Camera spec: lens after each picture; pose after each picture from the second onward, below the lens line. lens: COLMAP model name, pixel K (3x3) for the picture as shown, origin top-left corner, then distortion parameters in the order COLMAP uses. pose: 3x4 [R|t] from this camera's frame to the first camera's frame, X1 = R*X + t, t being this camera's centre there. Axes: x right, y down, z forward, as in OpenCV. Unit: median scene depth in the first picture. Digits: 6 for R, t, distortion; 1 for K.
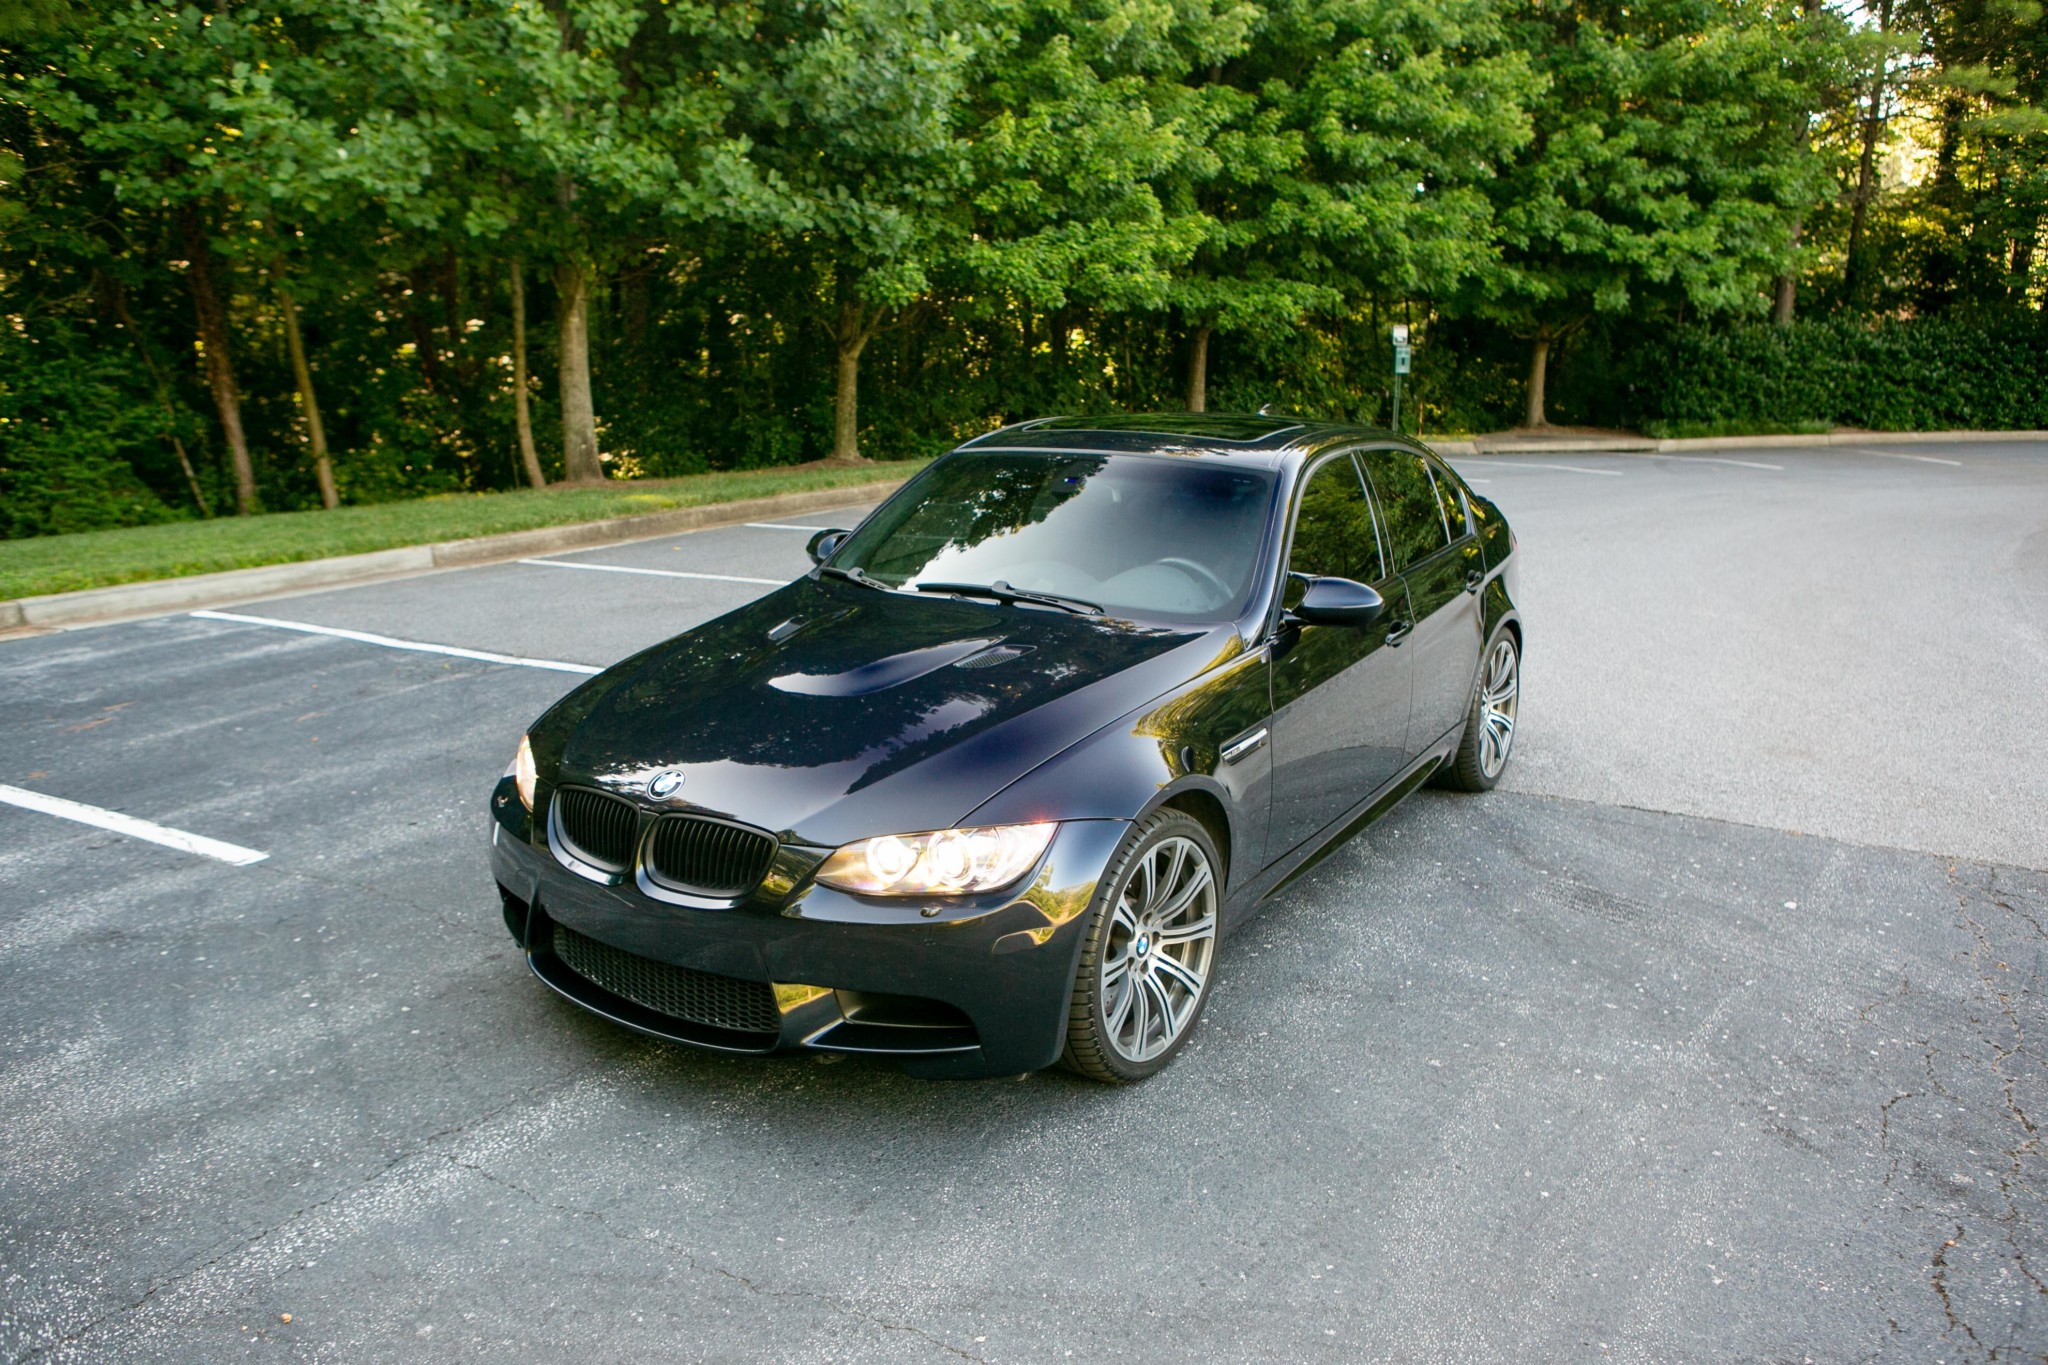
lens RADIAL K [[1590.8, 0, 1024.0], [0, 1590.8, 682.5], [0, 0, 1]] dist [-0.112964, 0.122210]
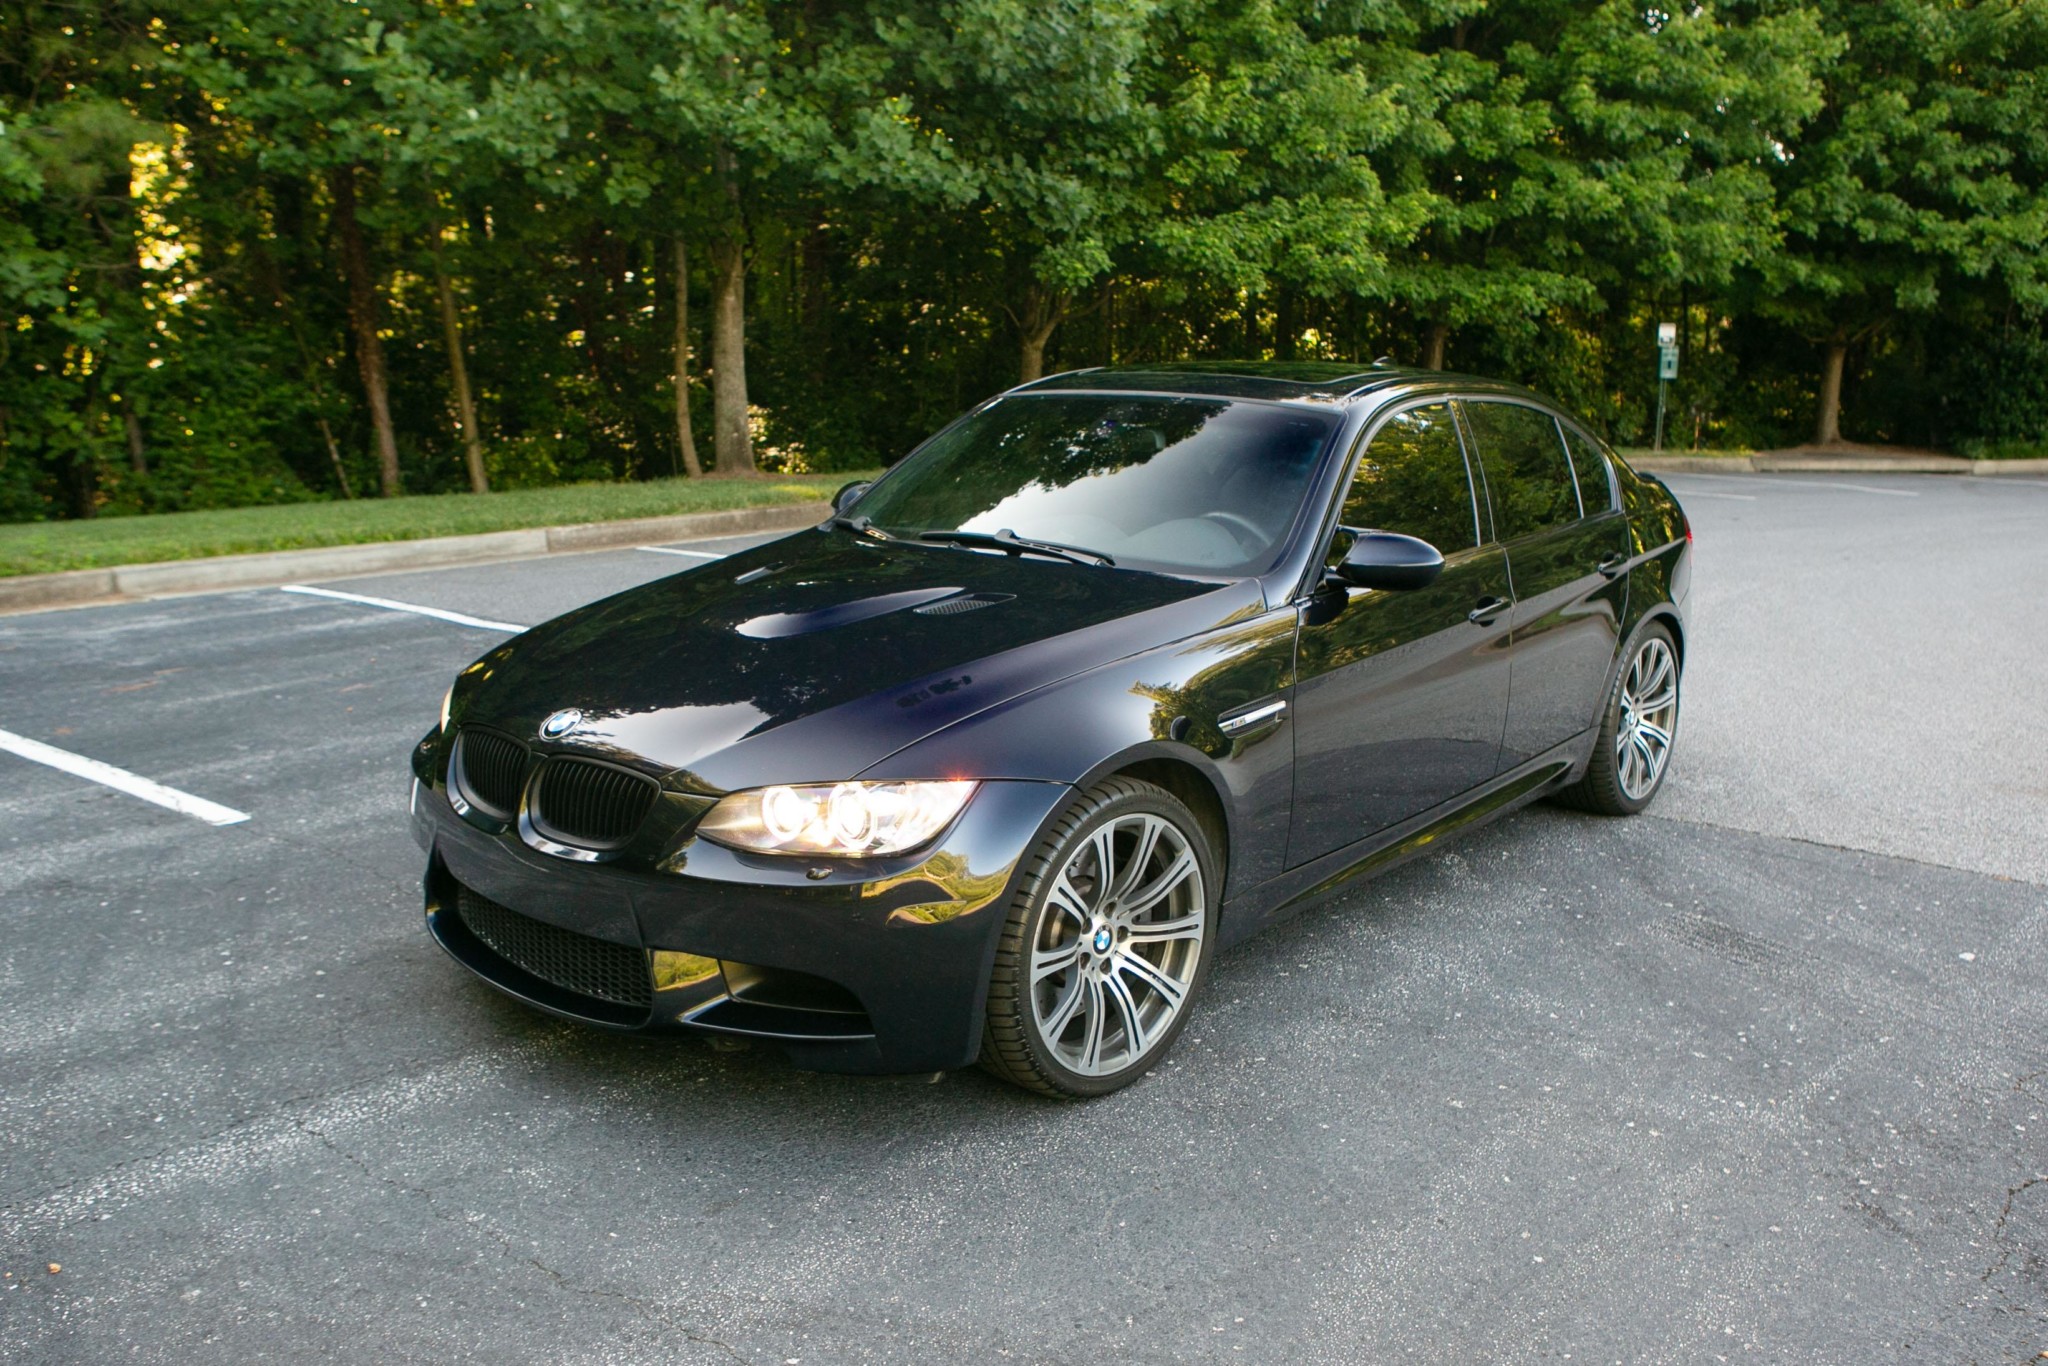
lens RADIAL K [[1746.5, 0, 1056.2], [0, 1746.5, 683.3], [0, 0, 1]] dist [-0.115176, 0.096890]
pose [[0.990994, 0.034544, -0.129376, 0.055390], [-0.038038, 0.998973, -0.024631, 0.017170], [0.128393, 0.029331, 0.991290, 0.020690]]
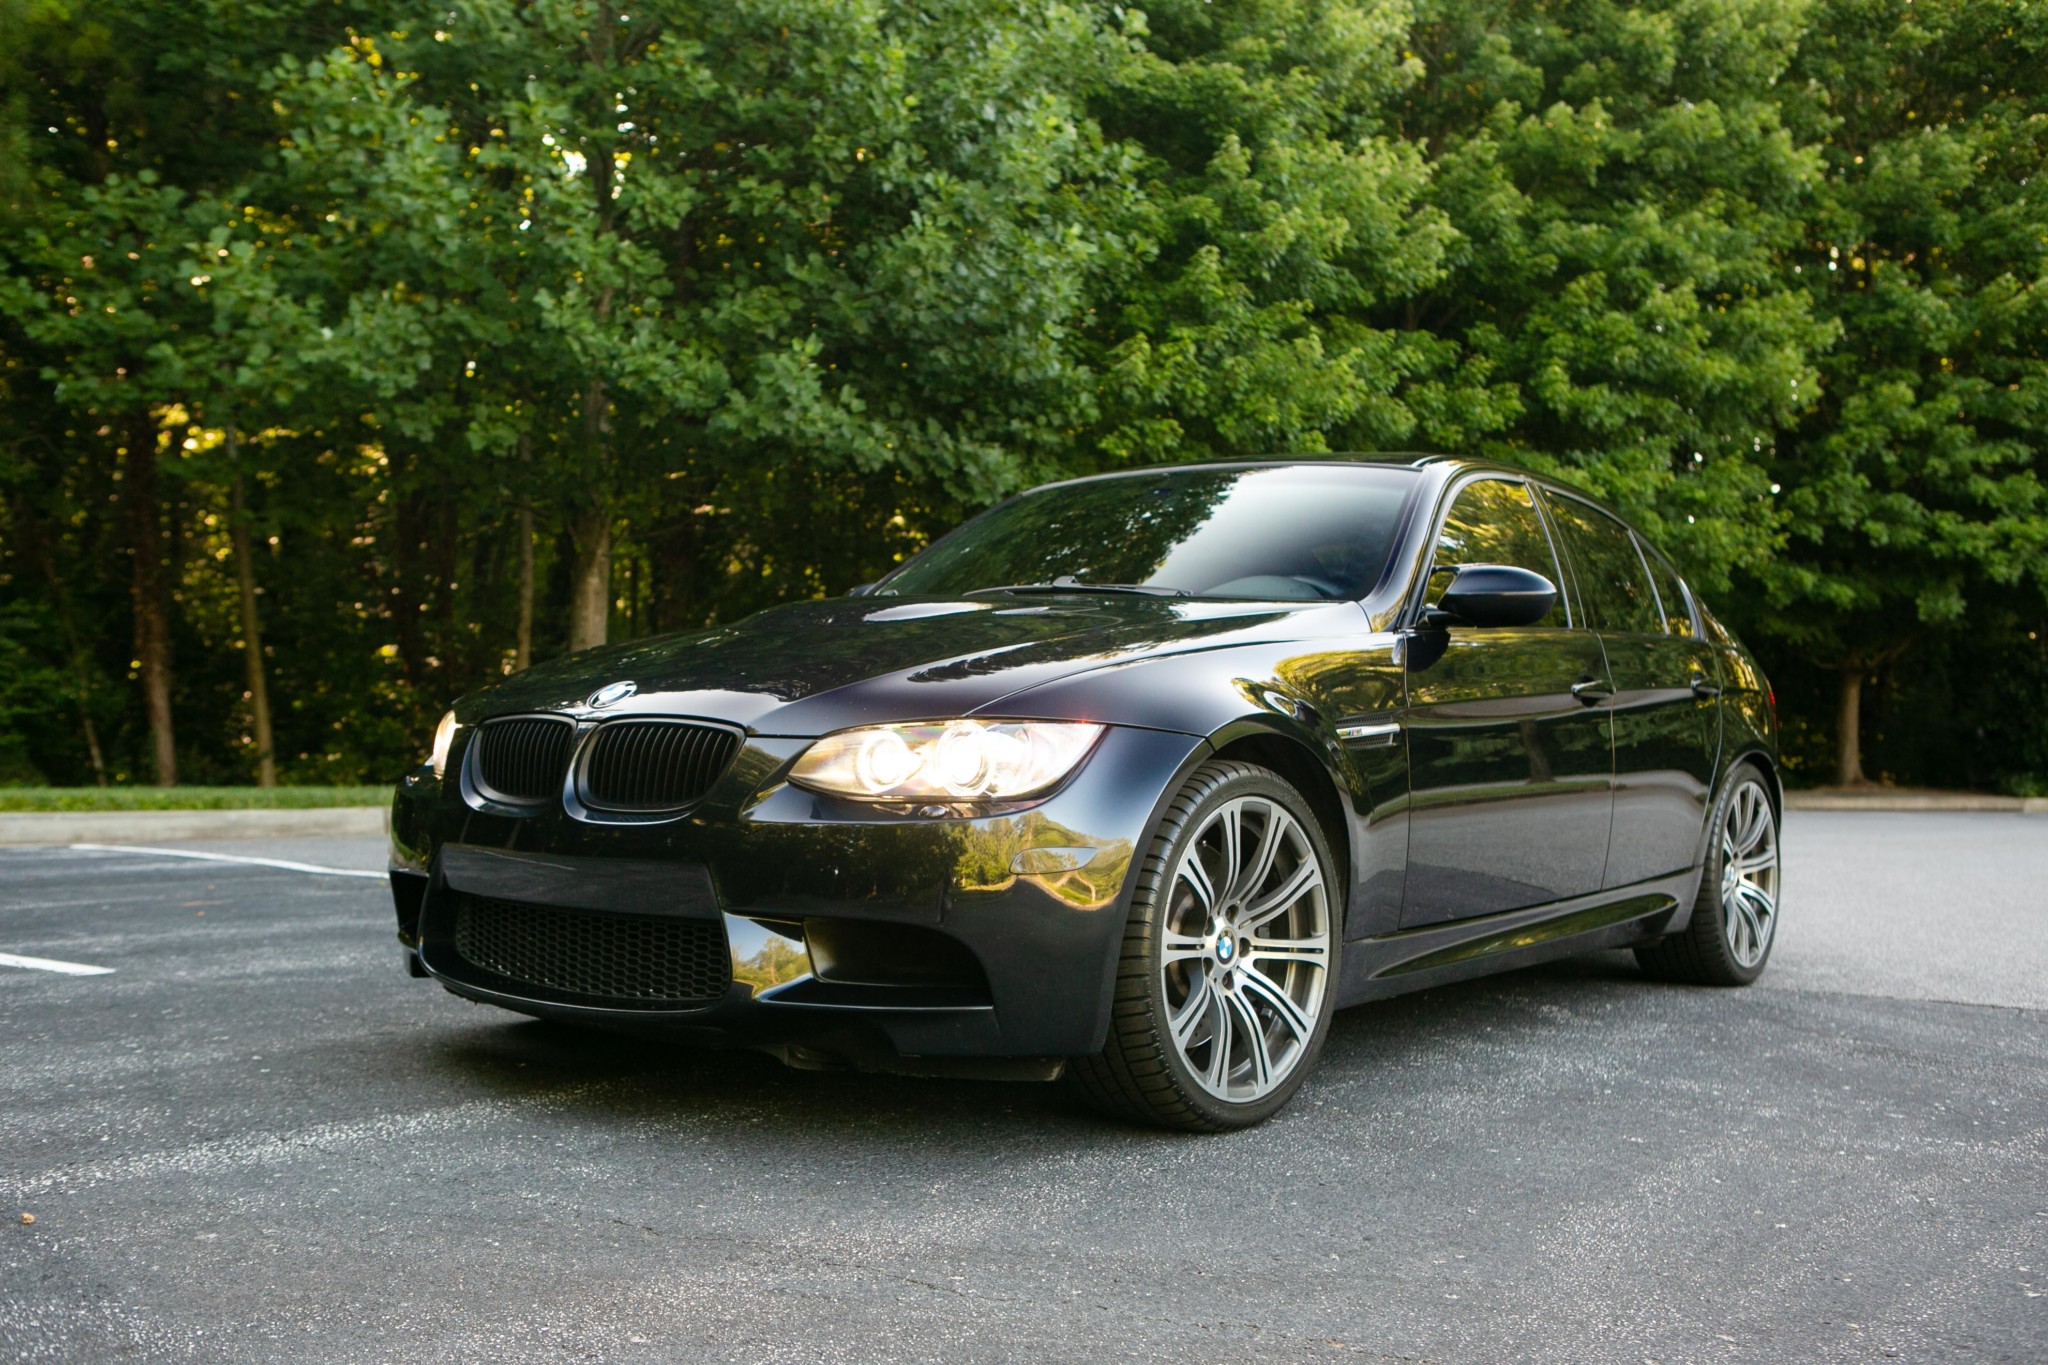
lens RADIAL K [[2104.4, 0, 1024.0], [0, 2104.4, 682.5], [0, 0, 1]] dist [-0.091826, 0.205323]
pose [[0.996904, 0.012029, -0.077702, 0.018489], [-0.031301, 0.967263, -0.251839, 0.098843], [0.072128, 0.253492, 0.964645, 0.001867]]
